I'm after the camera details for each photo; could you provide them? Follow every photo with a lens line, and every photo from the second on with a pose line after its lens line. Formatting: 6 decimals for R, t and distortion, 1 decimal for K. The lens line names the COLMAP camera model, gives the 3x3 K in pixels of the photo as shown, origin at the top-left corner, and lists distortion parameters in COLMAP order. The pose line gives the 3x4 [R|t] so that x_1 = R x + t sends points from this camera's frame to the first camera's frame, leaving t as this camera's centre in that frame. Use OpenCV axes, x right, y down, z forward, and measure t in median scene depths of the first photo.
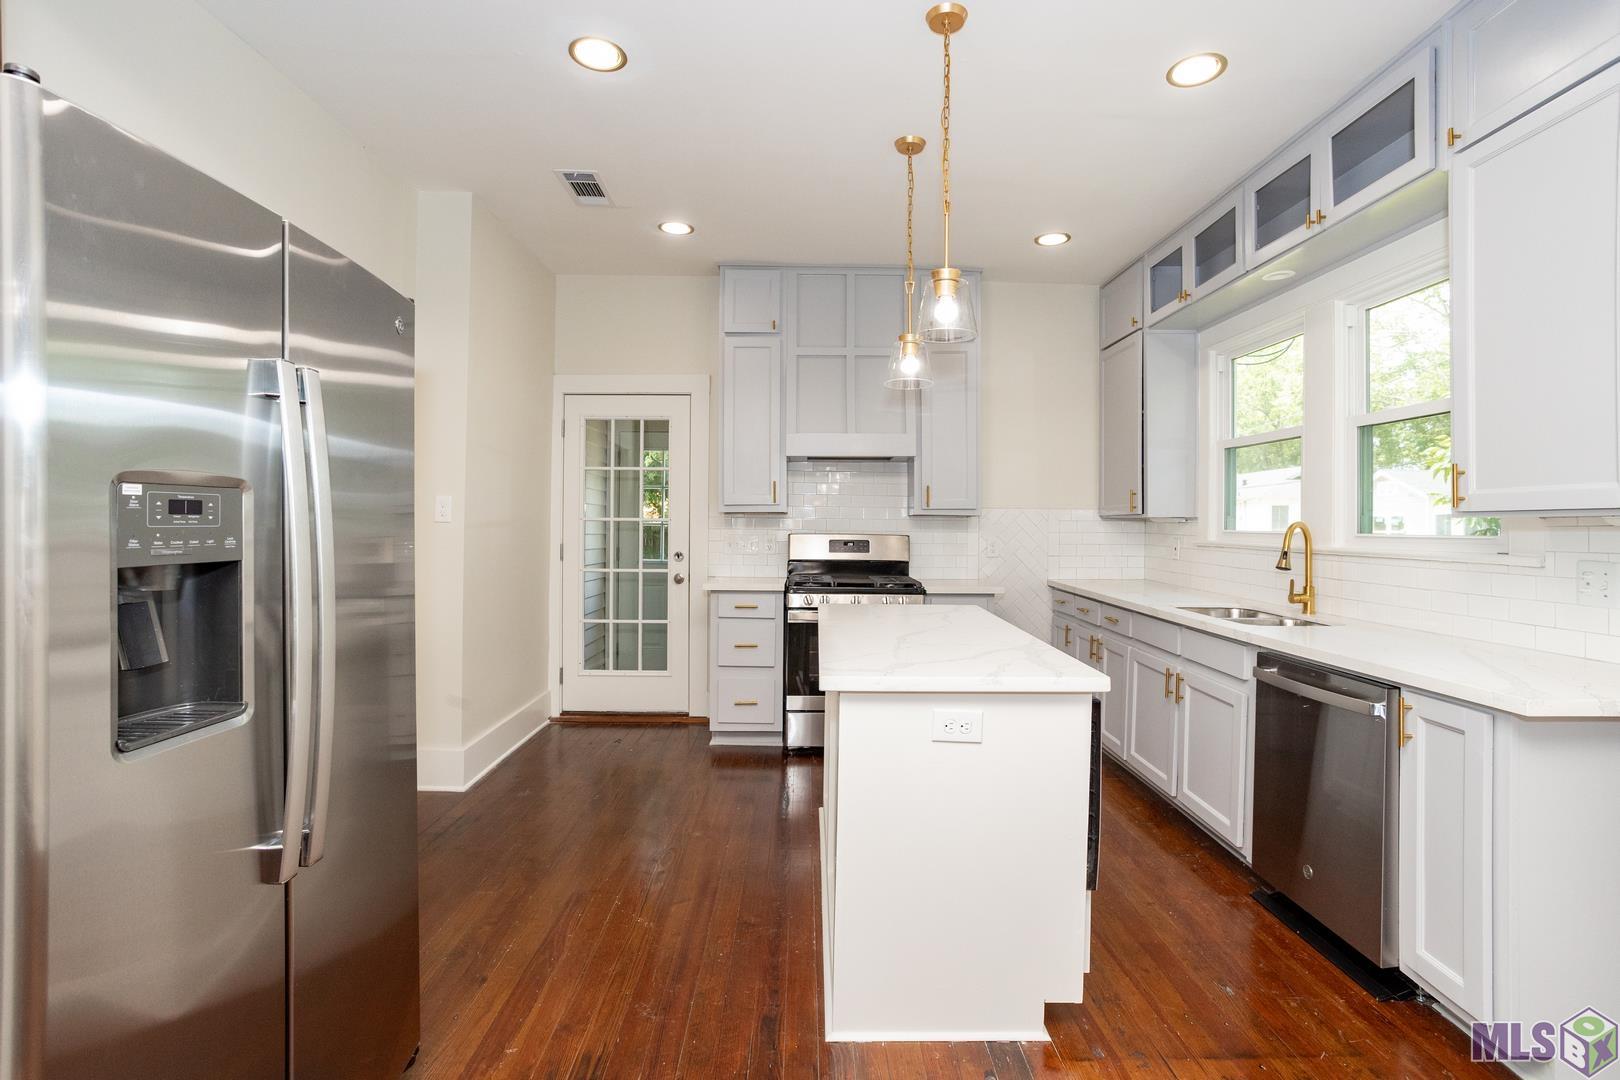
lens RADIAL K [[784.0, 0, 832.8], [0, 784.0, 522.6], [0, 0, 1]] dist [-0.043482, 0.026567]
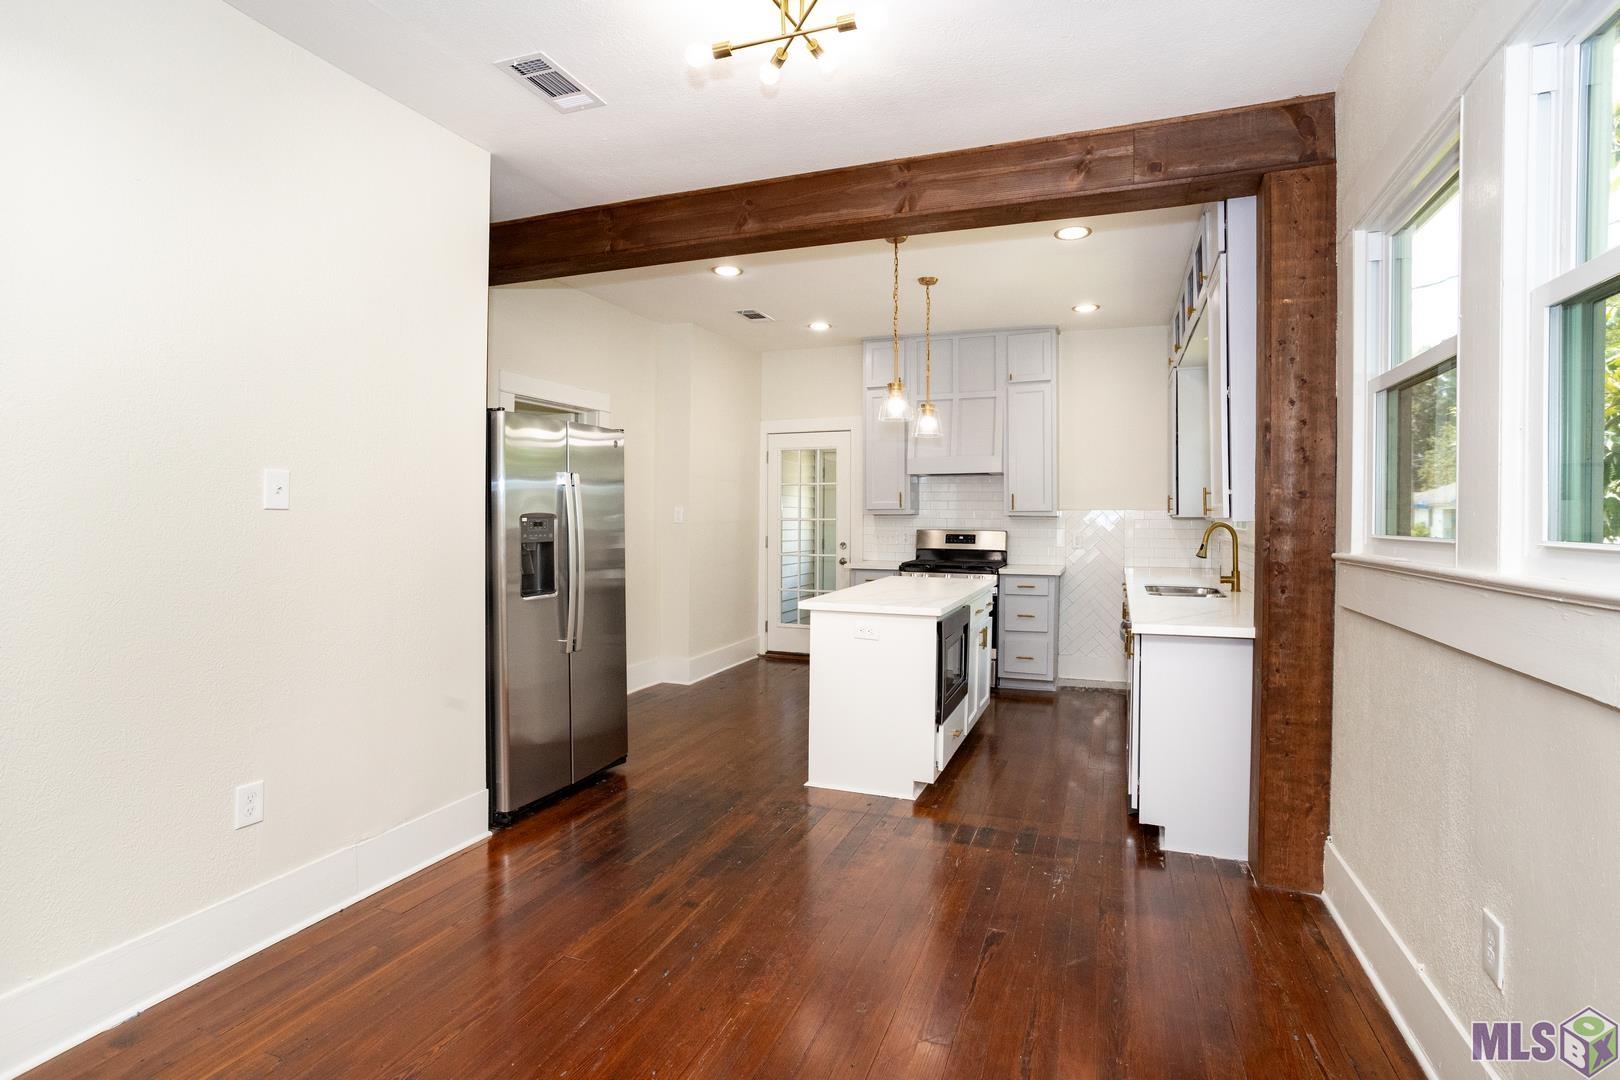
lens RADIAL K [[794.0, 0, 811.8], [0, 794.0, 524.5], [0, 0, 1]] dist [-0.036772, 0.000195]
pose [[0.918753, -0.001002, -0.394832, 0.362844], [0.005394, 0.999935, 0.010015, -0.010694], [0.394797, -0.011331, 0.918699, -0.390453]]
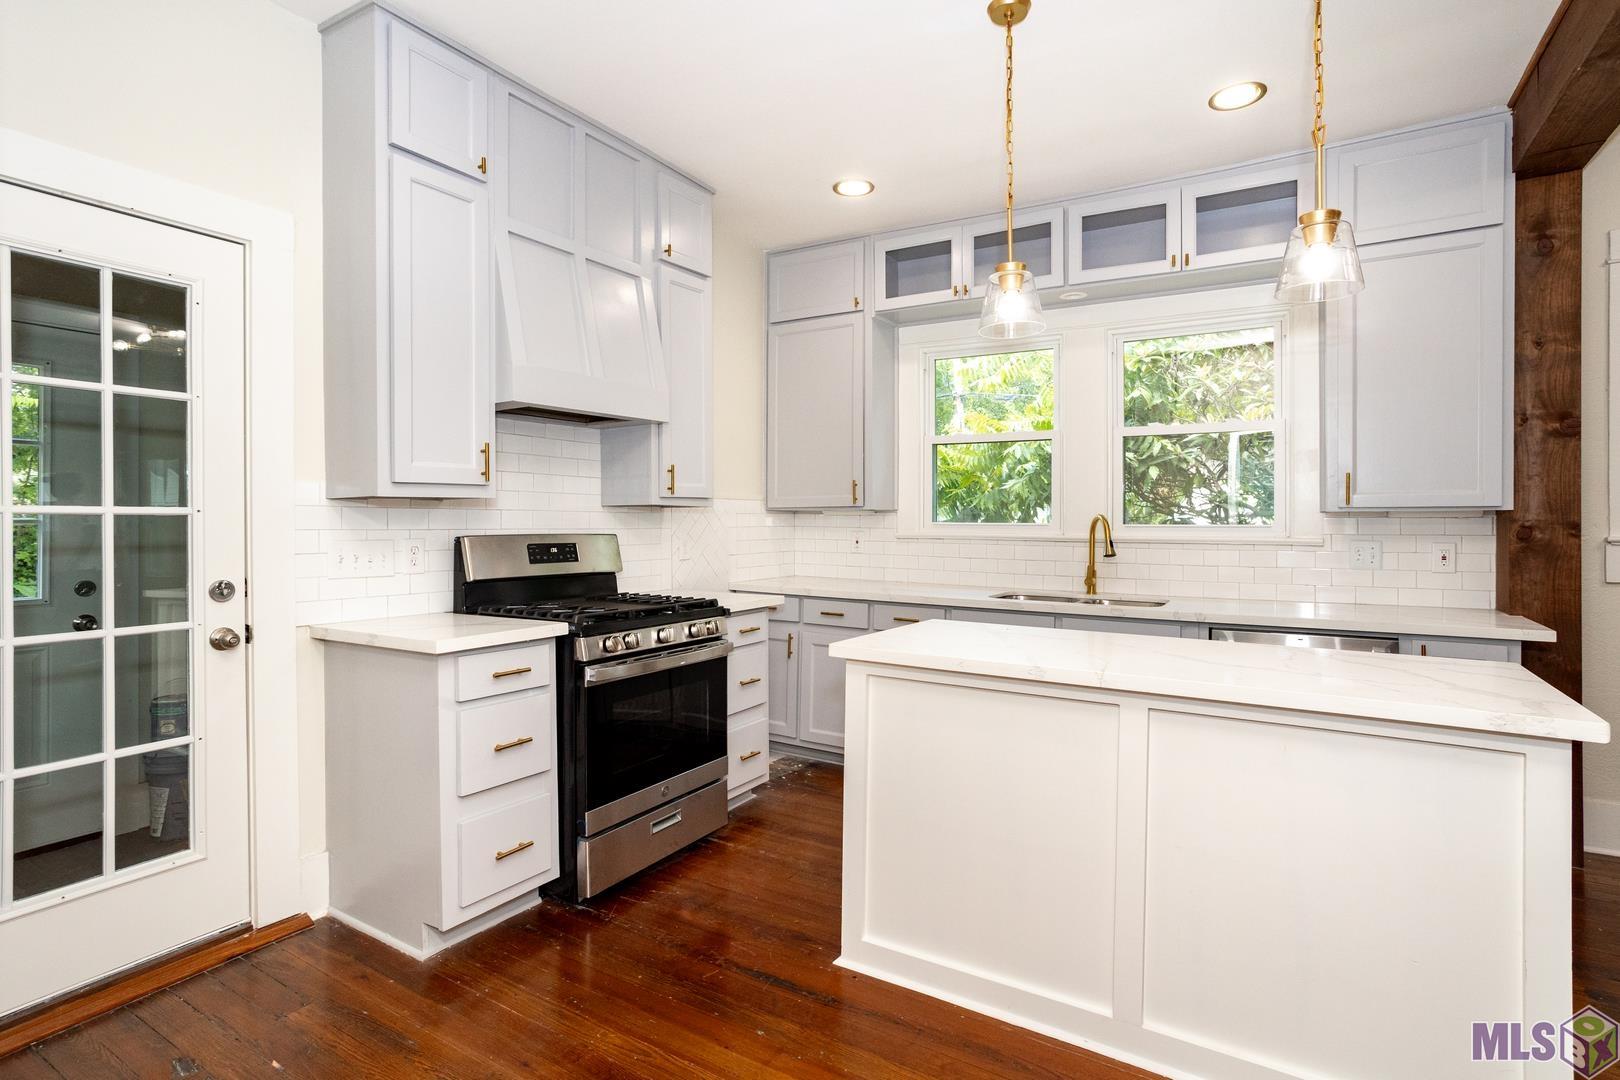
lens RADIAL K [[784.0, 0, 832.8], [0, 784.0, 522.6], [0, 0, 1]] dist [-0.043482, 0.026567]
pose [[0.539998, -0.009799, 0.841609, -0.435450], [0.001218, 0.999940, 0.010861, -0.001687], [-0.841665, -0.004840, 0.539978, 0.519239]]
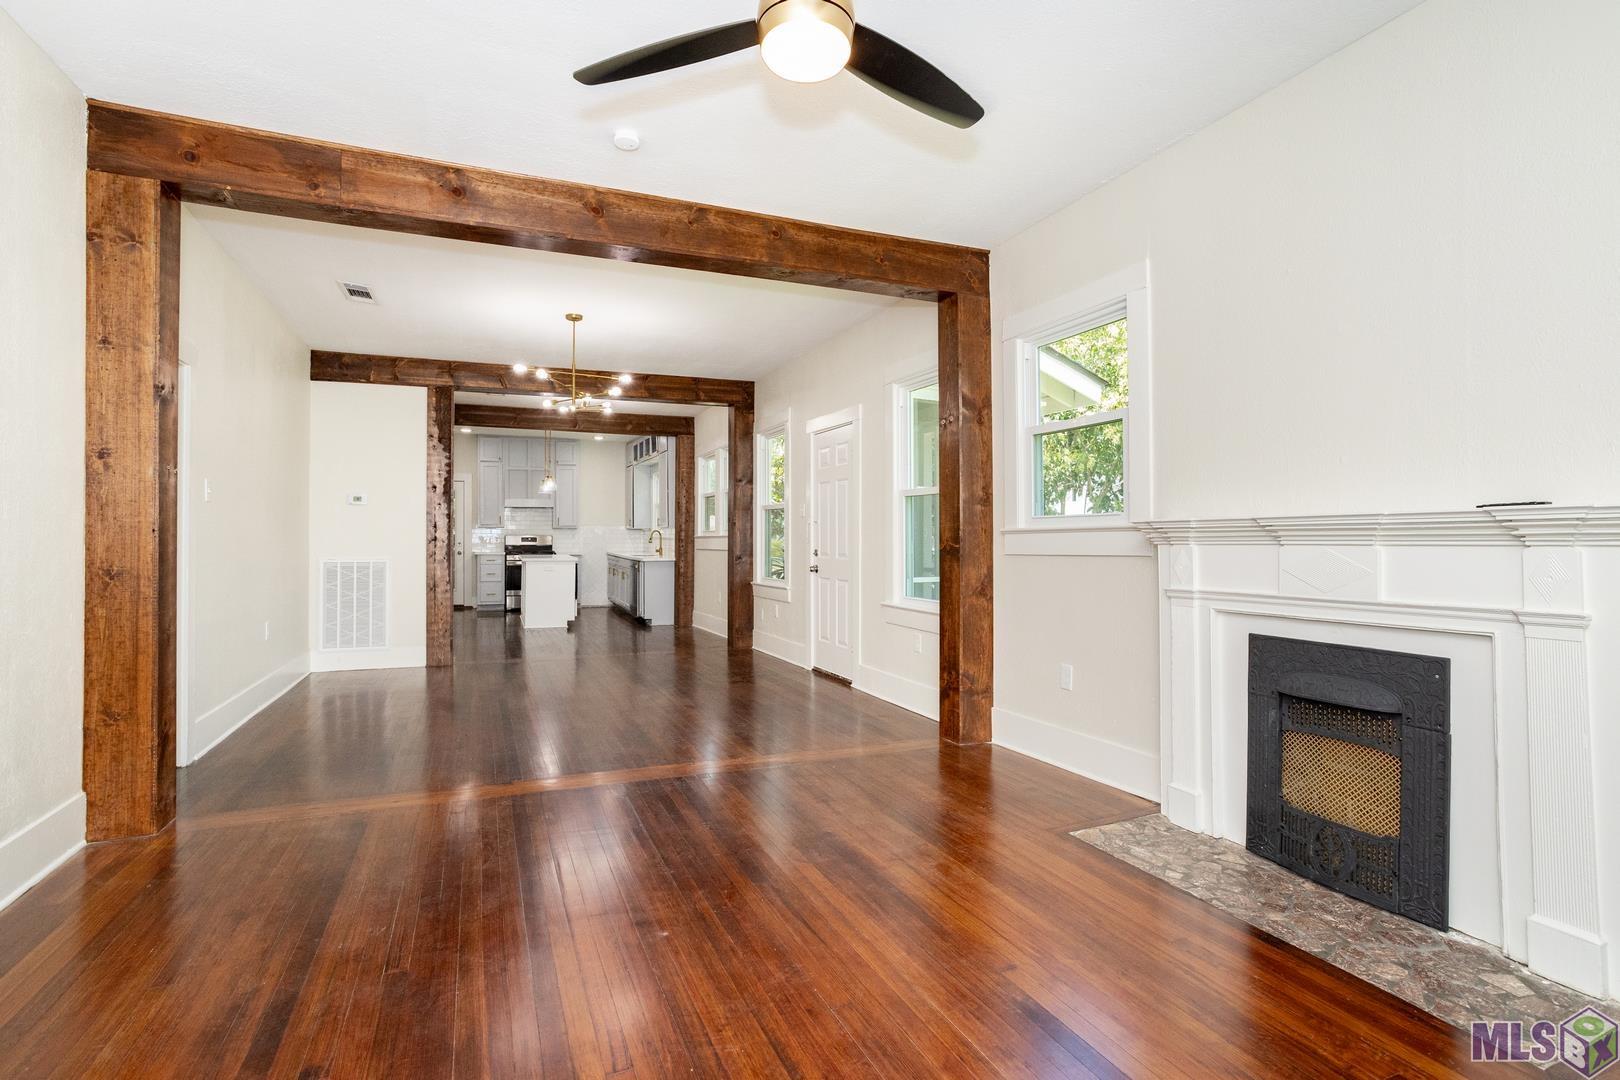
lens RADIAL K [[791.6, 0, 810.0], [0, 791.6, 540.0], [0, 0, 1]] dist [-0.002950, -0.000065]
pose [[0.938459, -0.005392, 0.345350, -0.014049], [0.003109, 0.999970, 0.007162, 0.016439], [-0.345378, -0.005648, 0.938447, -2.098583]]
